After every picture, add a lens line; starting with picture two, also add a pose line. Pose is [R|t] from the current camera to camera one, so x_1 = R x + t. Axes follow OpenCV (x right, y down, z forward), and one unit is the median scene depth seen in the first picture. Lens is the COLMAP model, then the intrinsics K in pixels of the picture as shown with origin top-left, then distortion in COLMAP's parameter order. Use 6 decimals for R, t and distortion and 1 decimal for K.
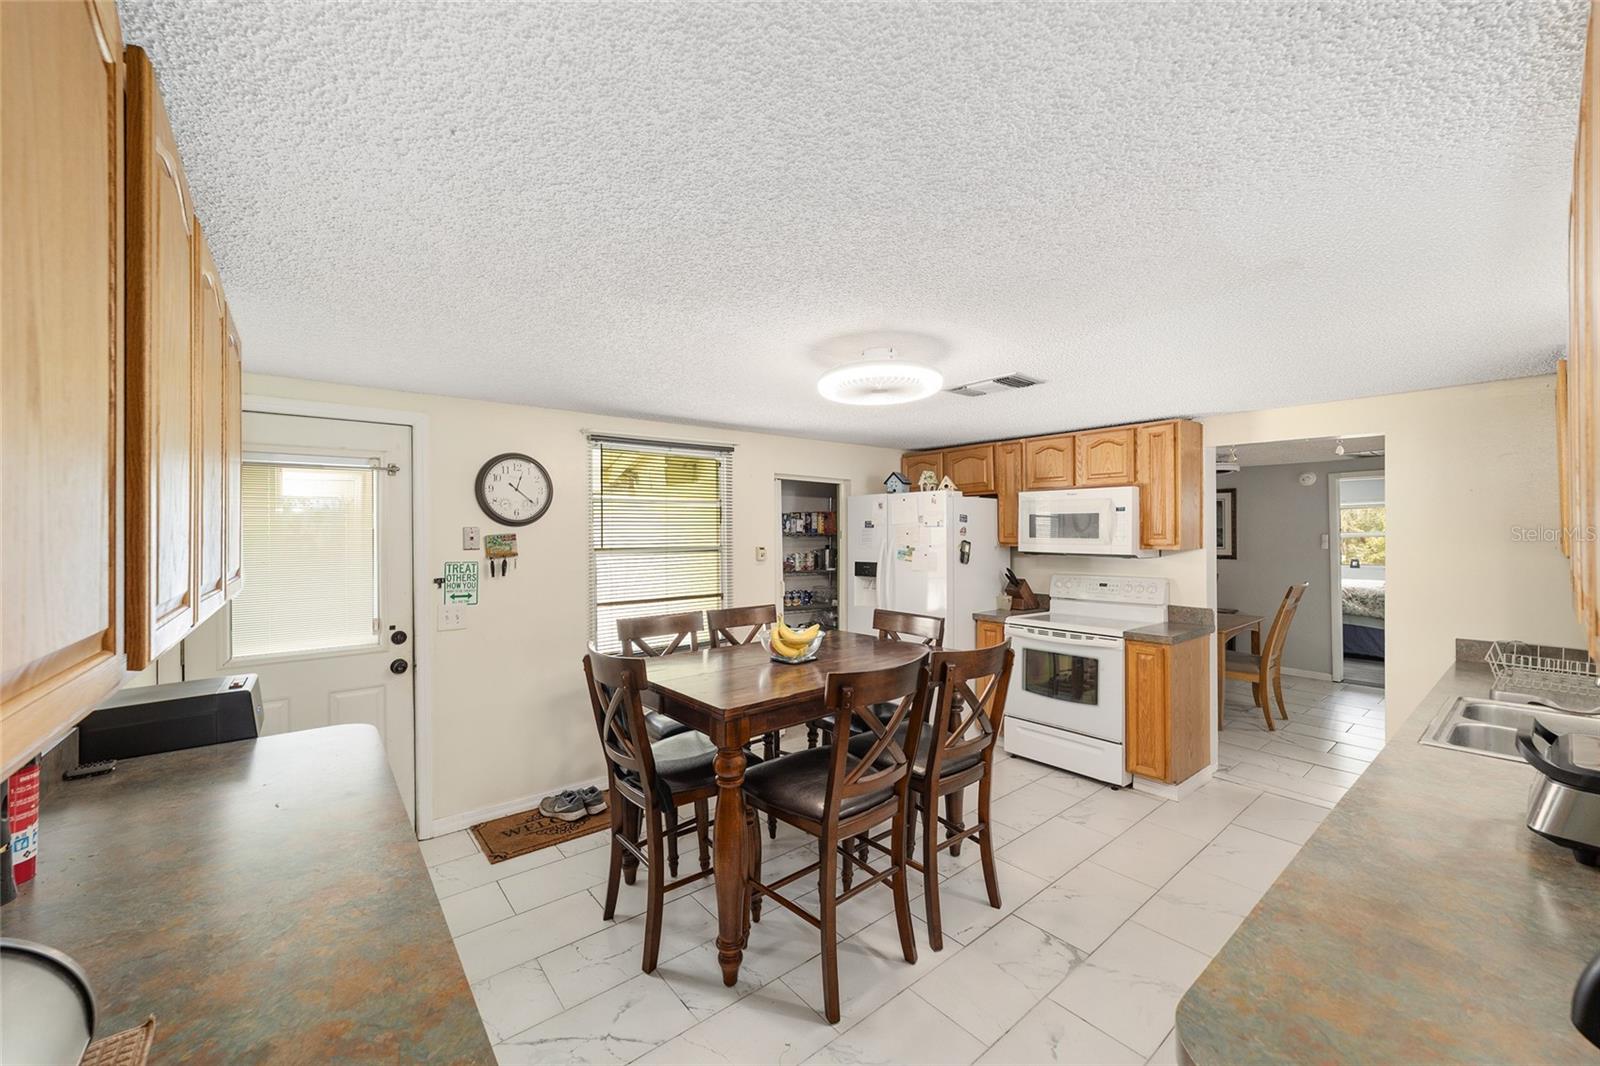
lens RADIAL K [[615.1, 0, 792.7], [0, 615.1, 526.0], [0, 0, 1]] dist [0.000599, 0.001693]
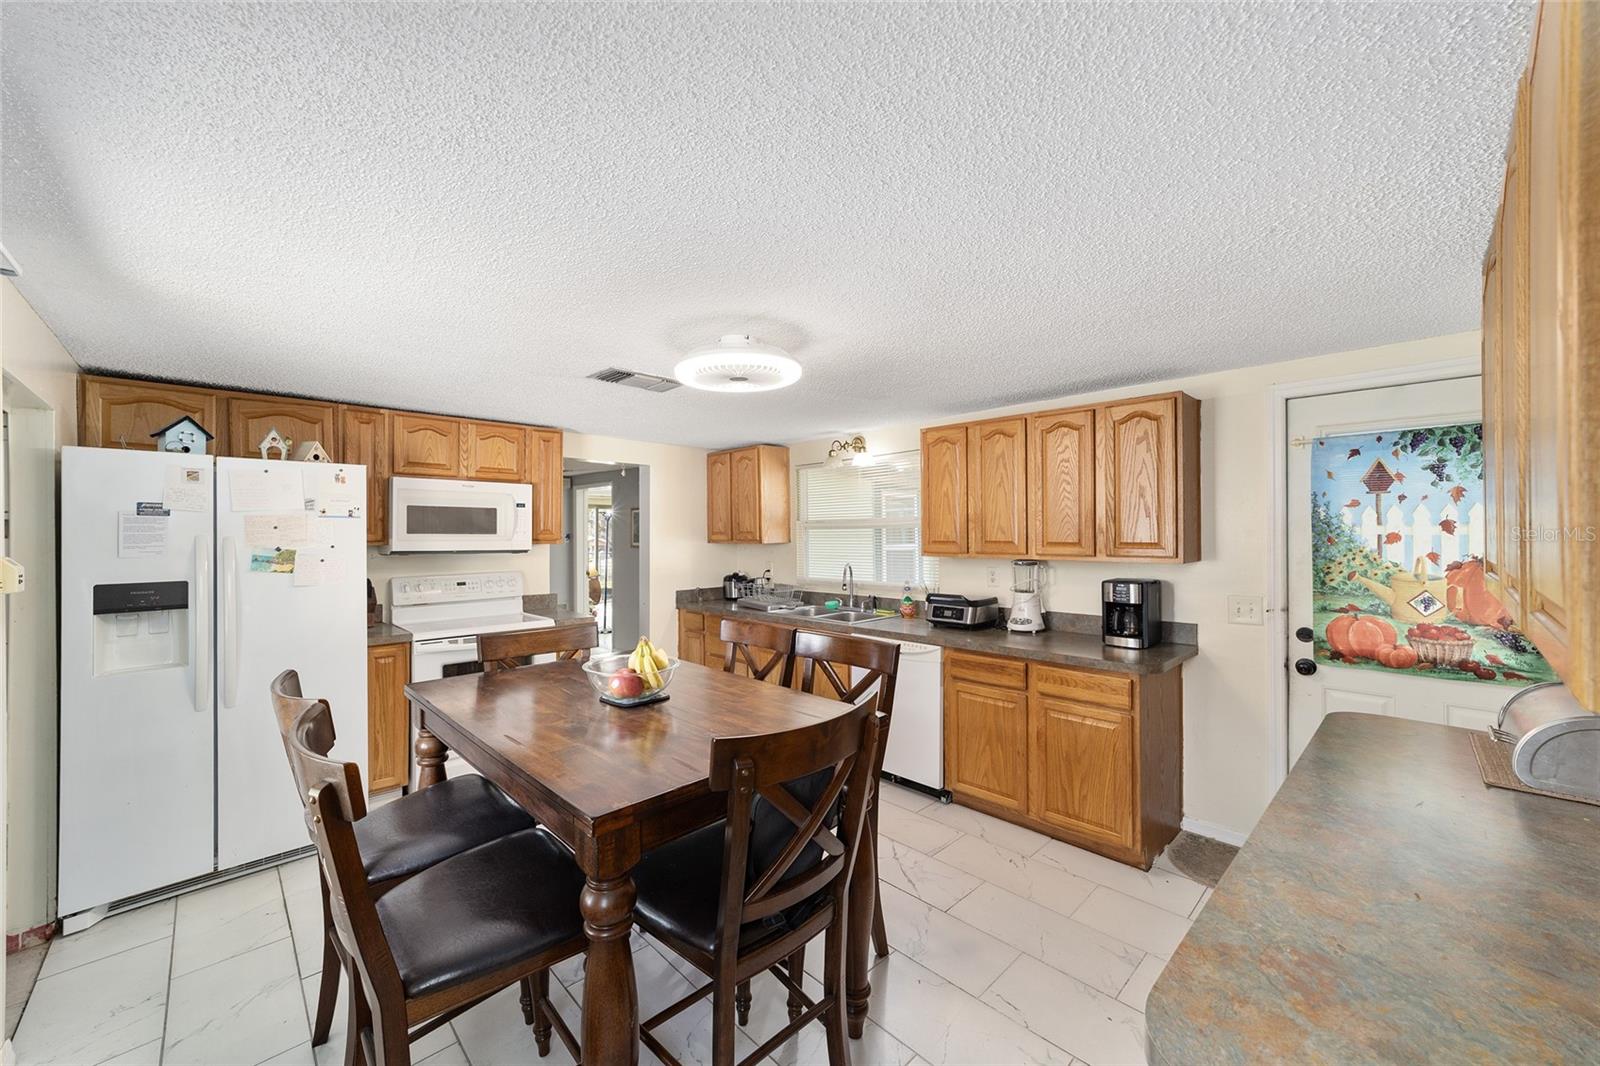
lens RADIAL K [[615.1, 0, 806.3], [0, 615.1, 534.9], [0, 0, 1]] dist [0.000599, 0.001693]
pose [[-0.099366, -0.000120, 0.995051, -0.490486], [-0.002530, 0.999997, -0.000132, 0.019344], [-0.995048, -0.002531, -0.099366, 0.566803]]
